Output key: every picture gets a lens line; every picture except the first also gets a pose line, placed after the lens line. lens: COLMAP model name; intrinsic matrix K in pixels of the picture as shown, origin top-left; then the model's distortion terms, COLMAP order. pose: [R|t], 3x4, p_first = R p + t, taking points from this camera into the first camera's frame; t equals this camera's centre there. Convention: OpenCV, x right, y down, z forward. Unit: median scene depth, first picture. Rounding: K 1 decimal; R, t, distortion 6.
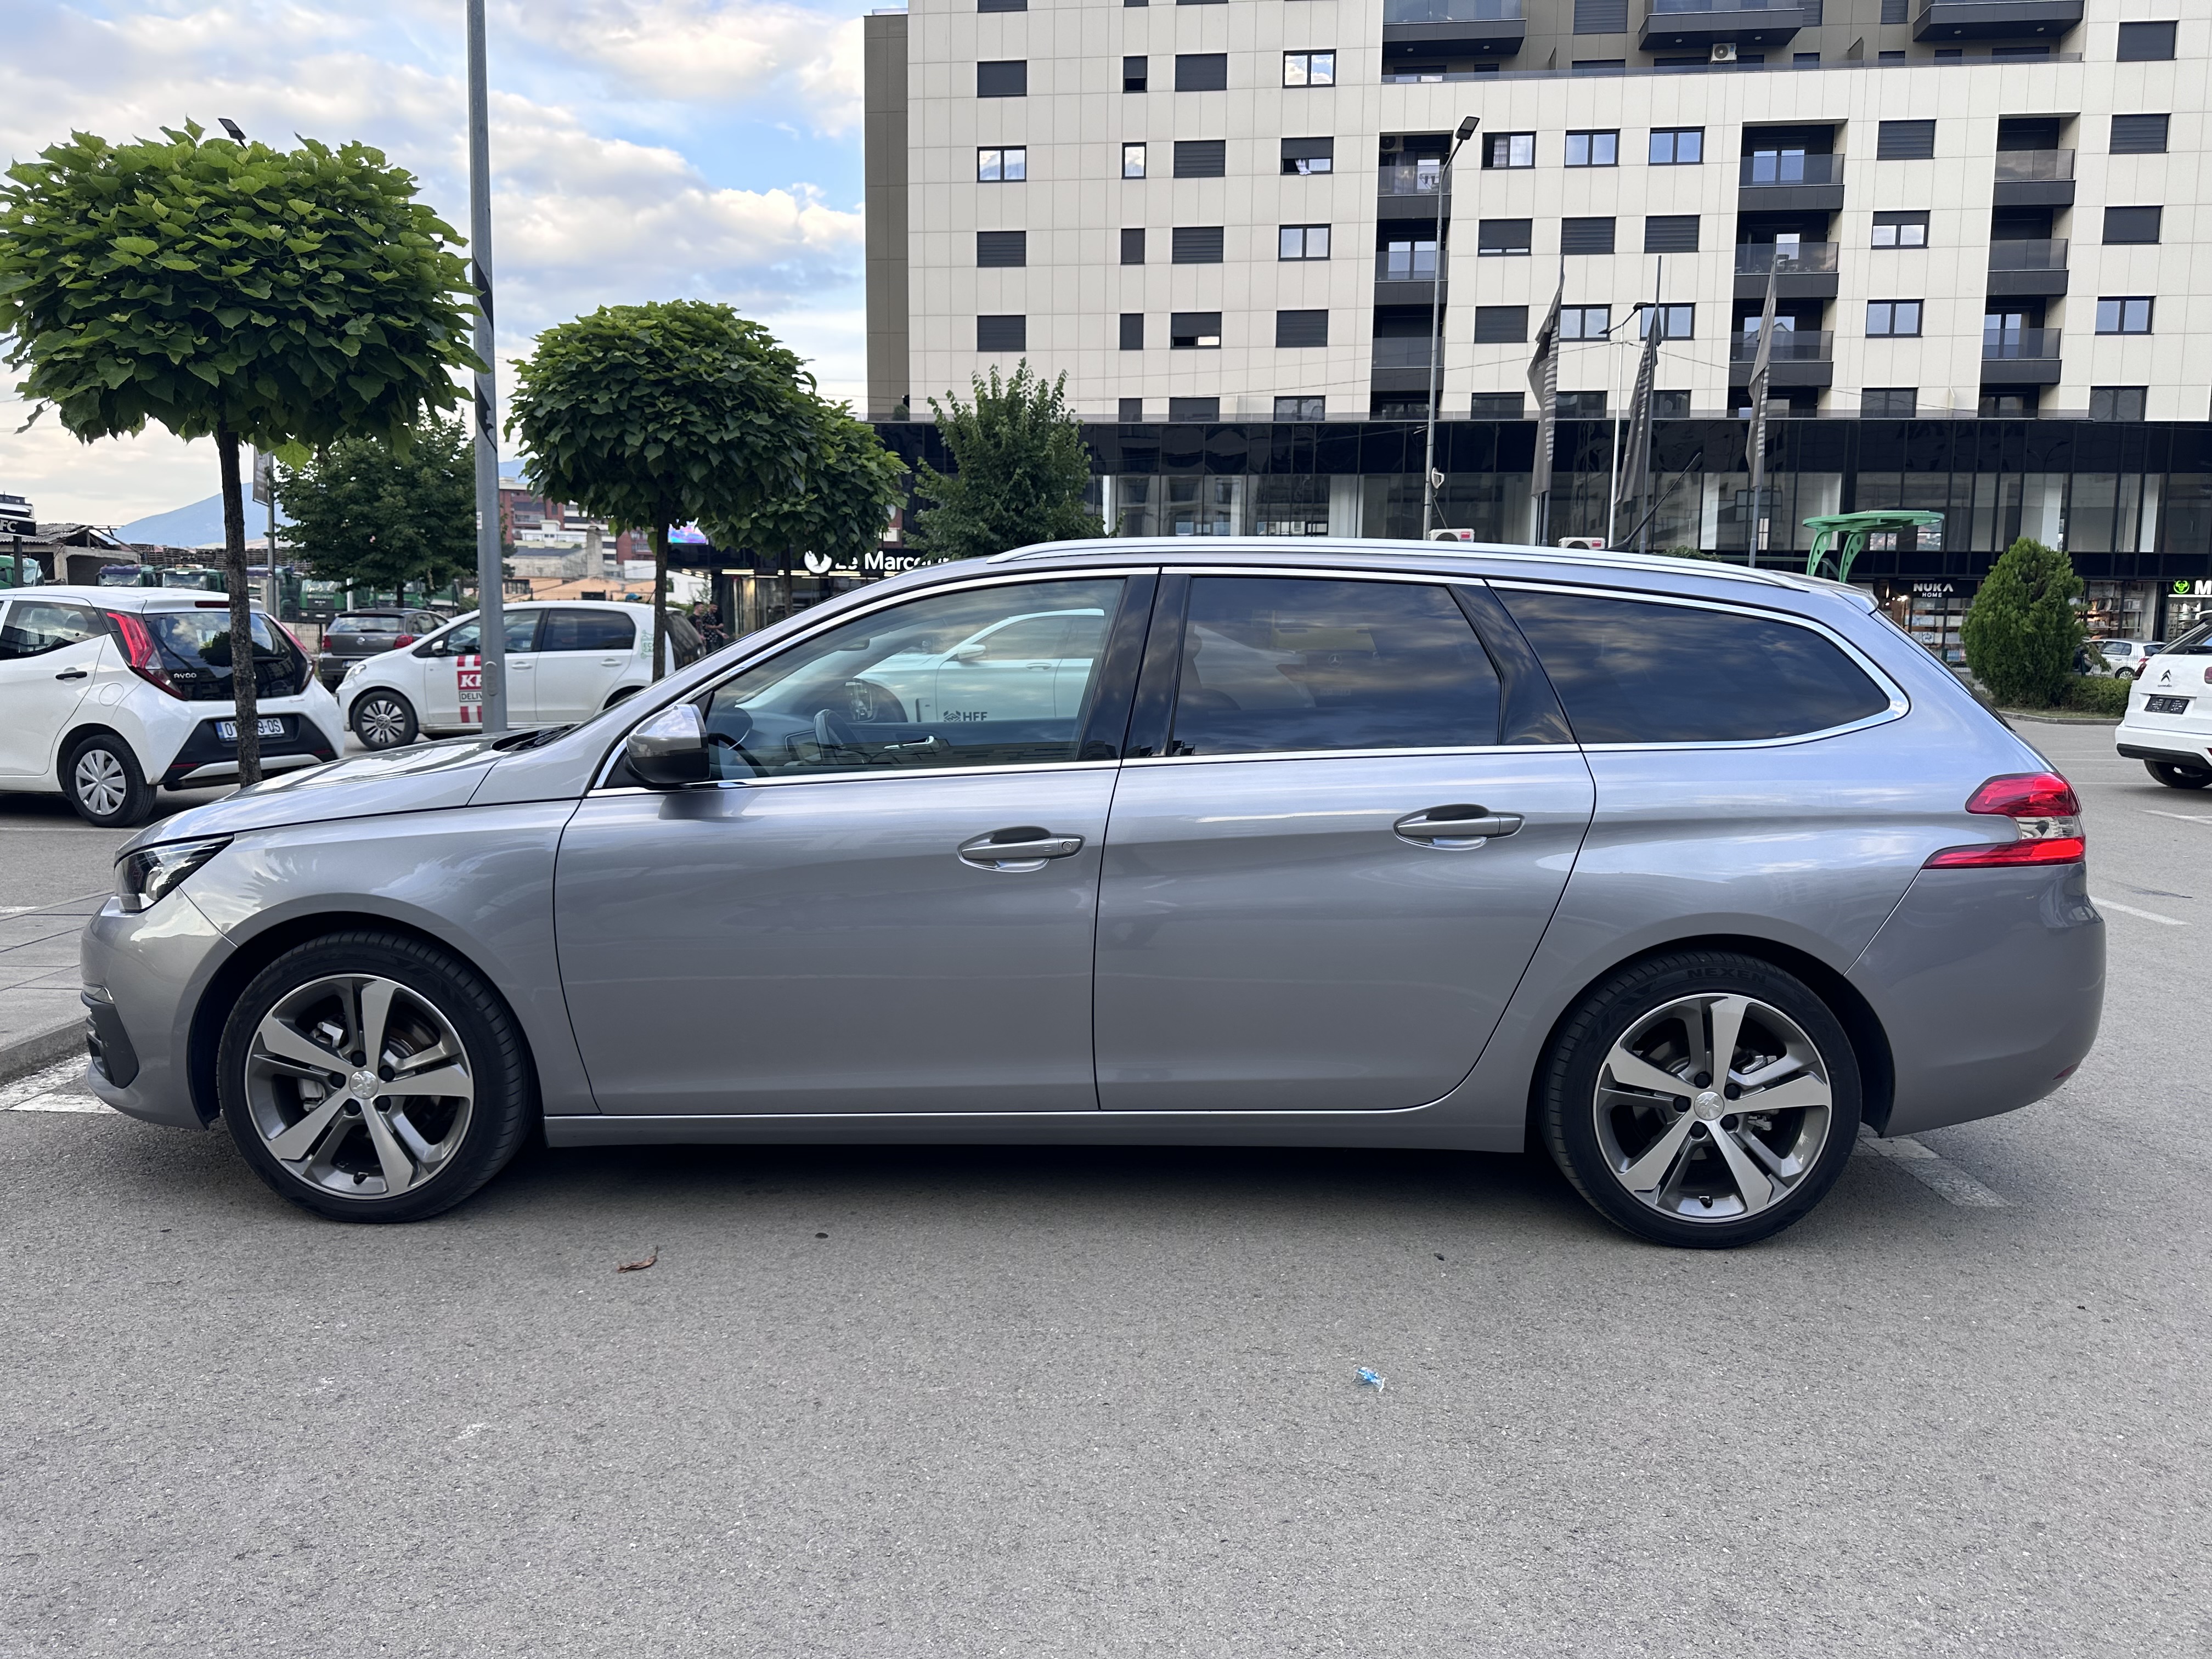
lens RADIAL K [[1585.8, 0, 1097.3], [0, 1585.8, 837.4], [0, 0, 1]] dist [0.016526, -0.022327]
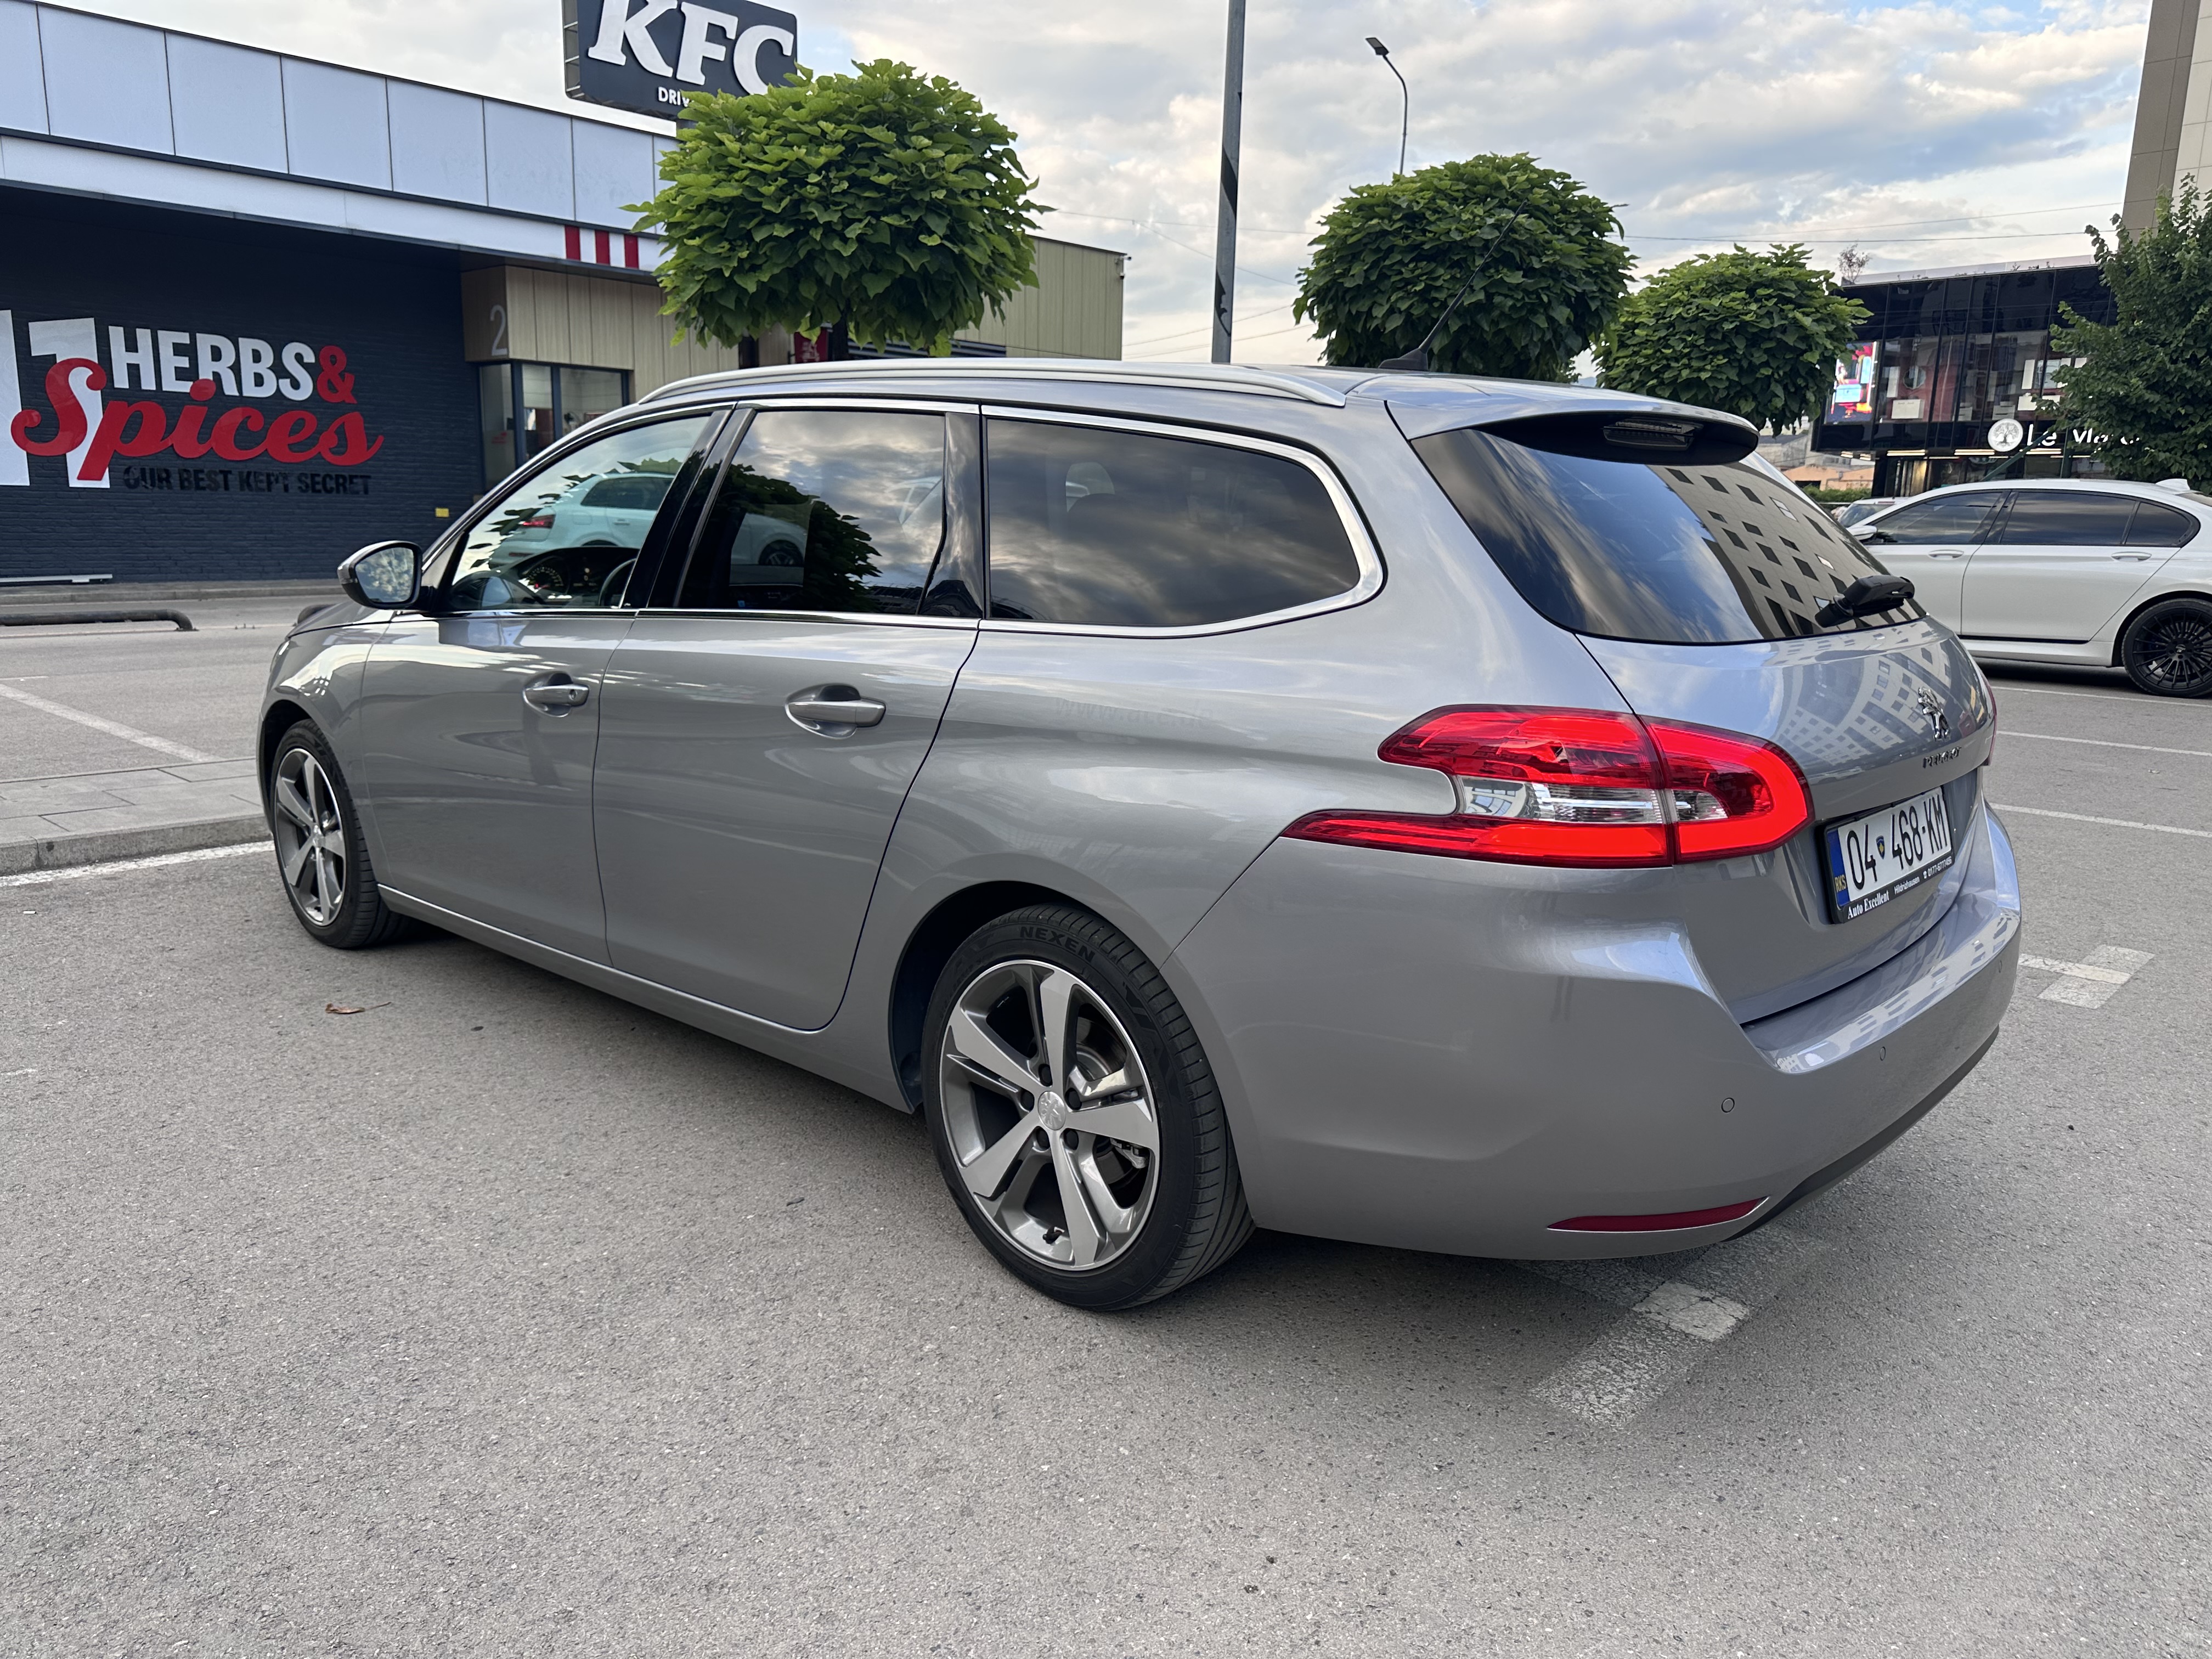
lens RADIAL K [[1585.8, 0, 1092.0], [0, 1585.8, 840.5], [0, 0, 1]] dist [0.016526, -0.022327]
pose [[0.740621, 0.140475, -0.657075, 0.267630], [-0.094992, 0.989970, 0.104574, -0.011386], [0.665175, -0.015033, 0.746536, 0.141740]]
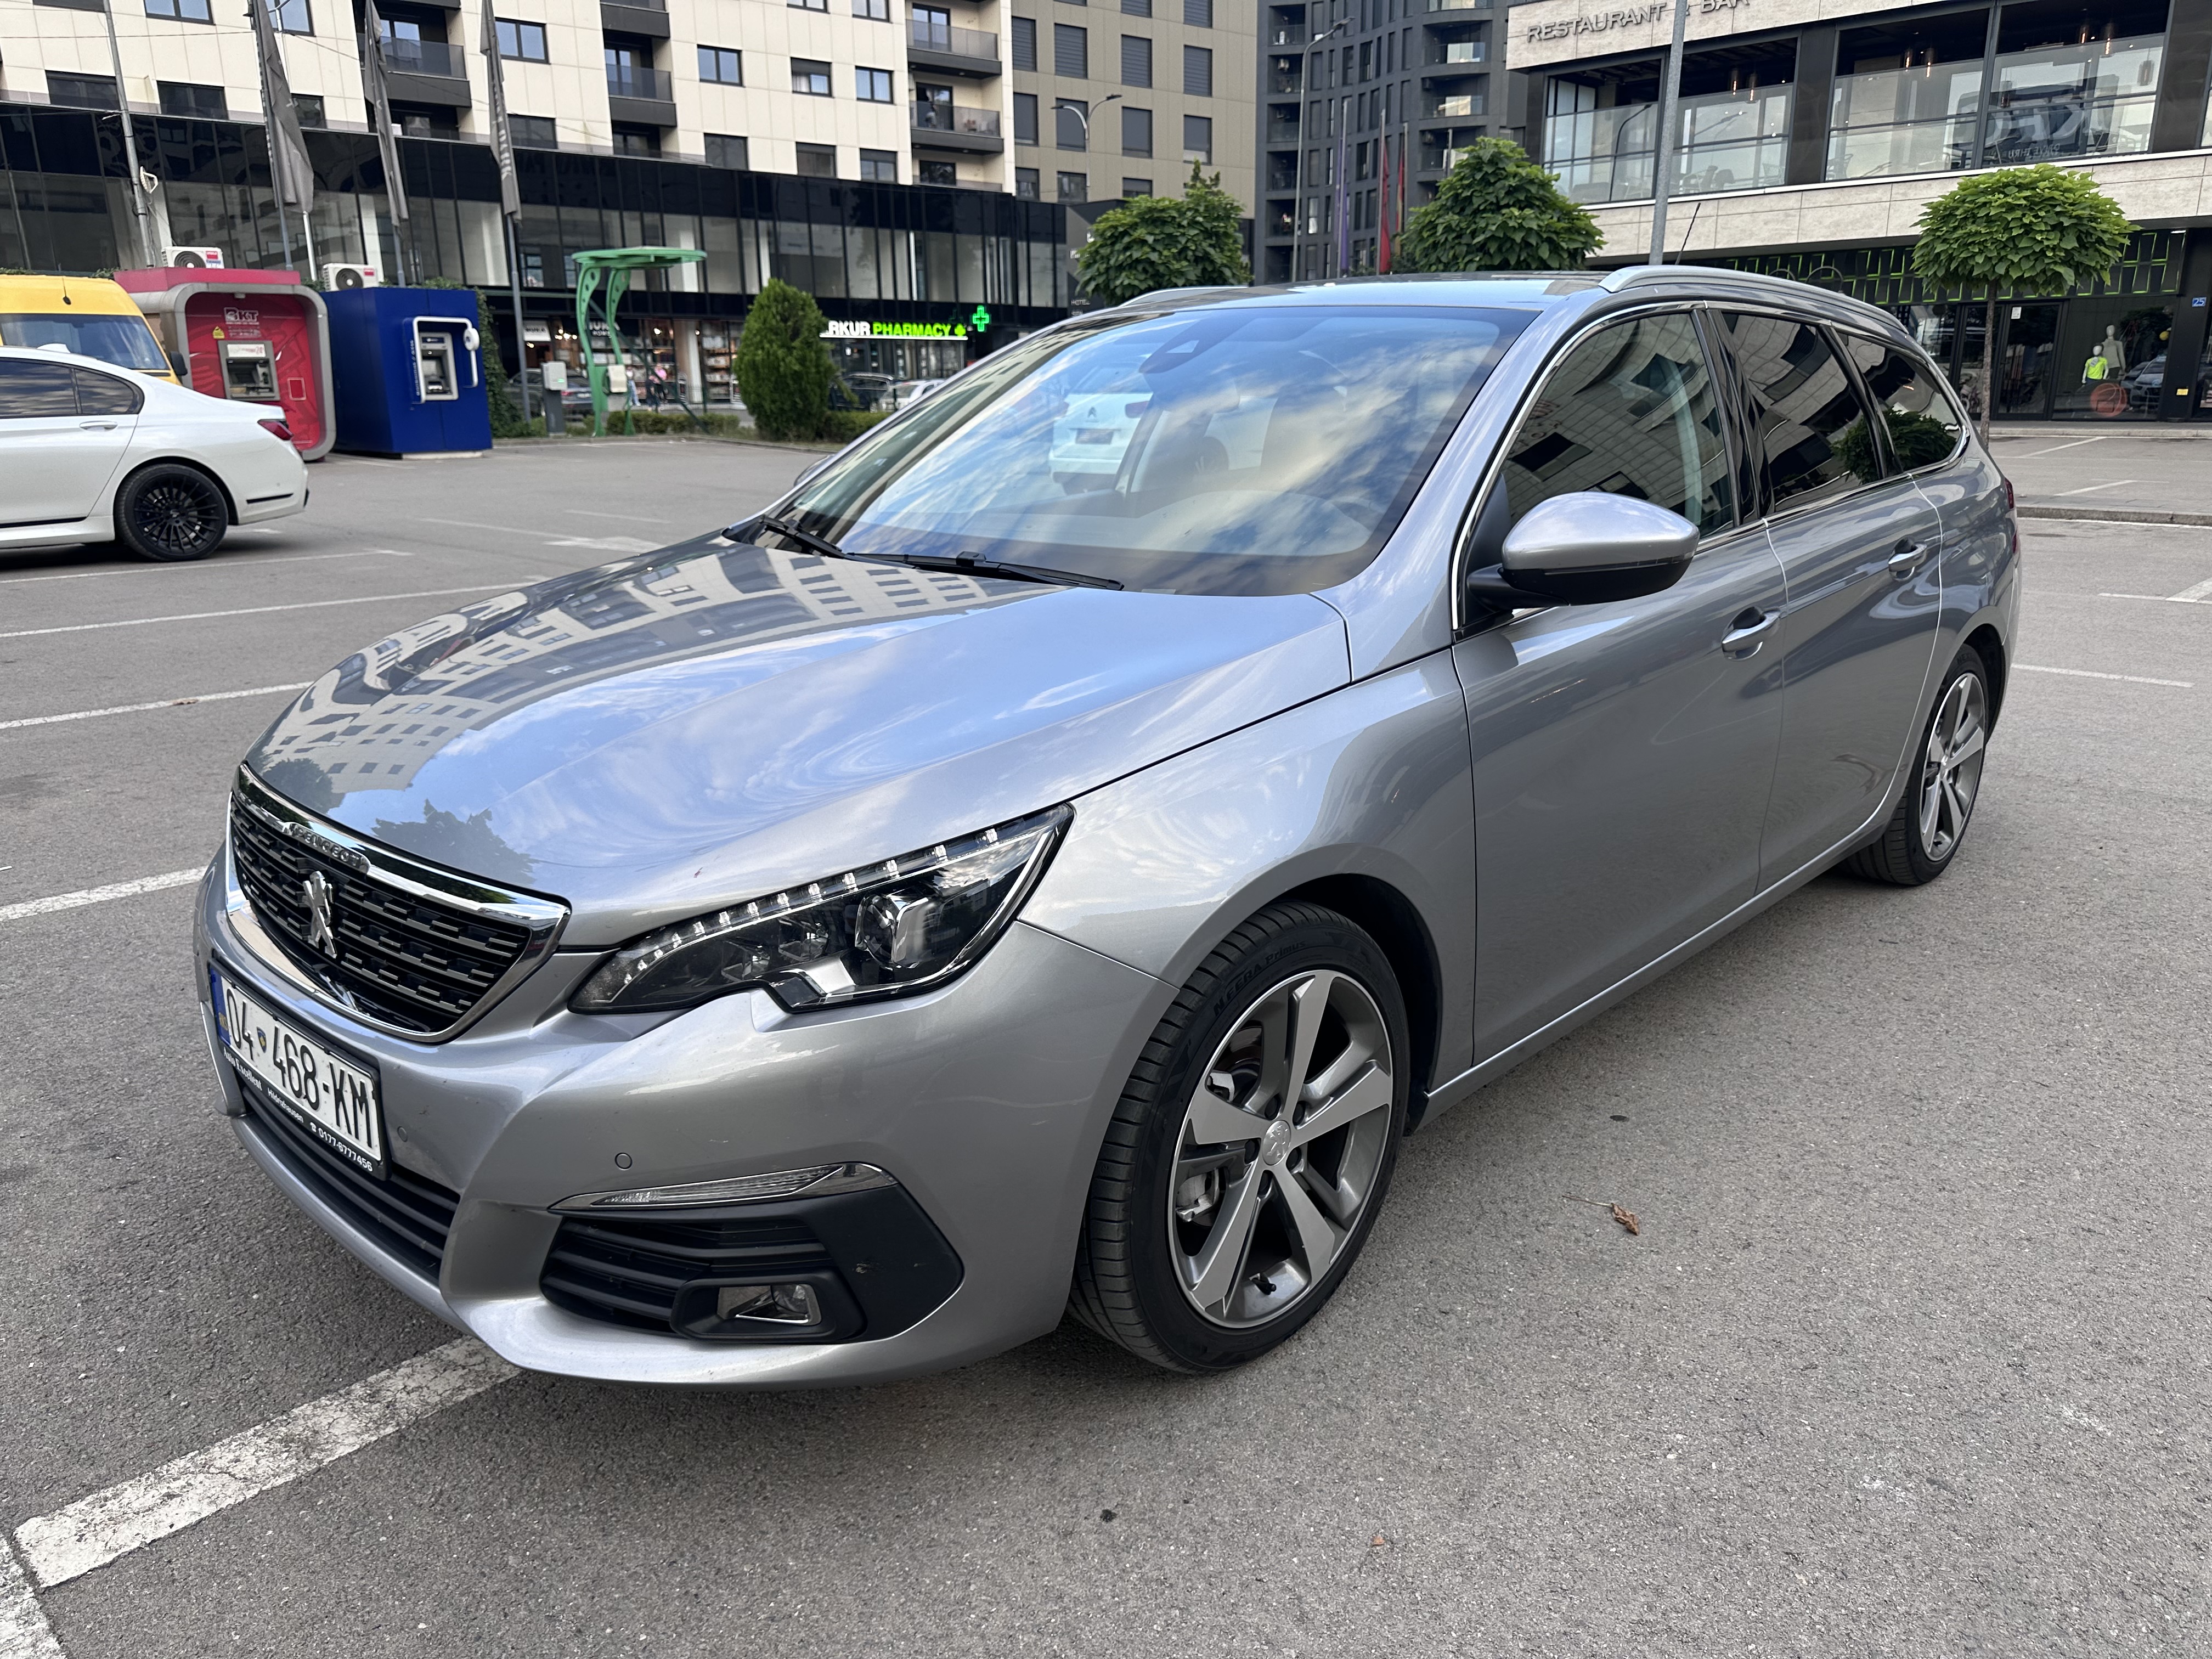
lens RADIAL K [[1585.8, 0, 1115.0], [0, 1585.8, 837.0], [0, 0, 1]] dist [0.016526, -0.022327]
pose [[0.663895, -0.222659, 0.713909, -0.288447], [0.109098, 0.973270, 0.202095, -0.030128], [-0.739825, -0.056284, 0.670441, 0.198215]]
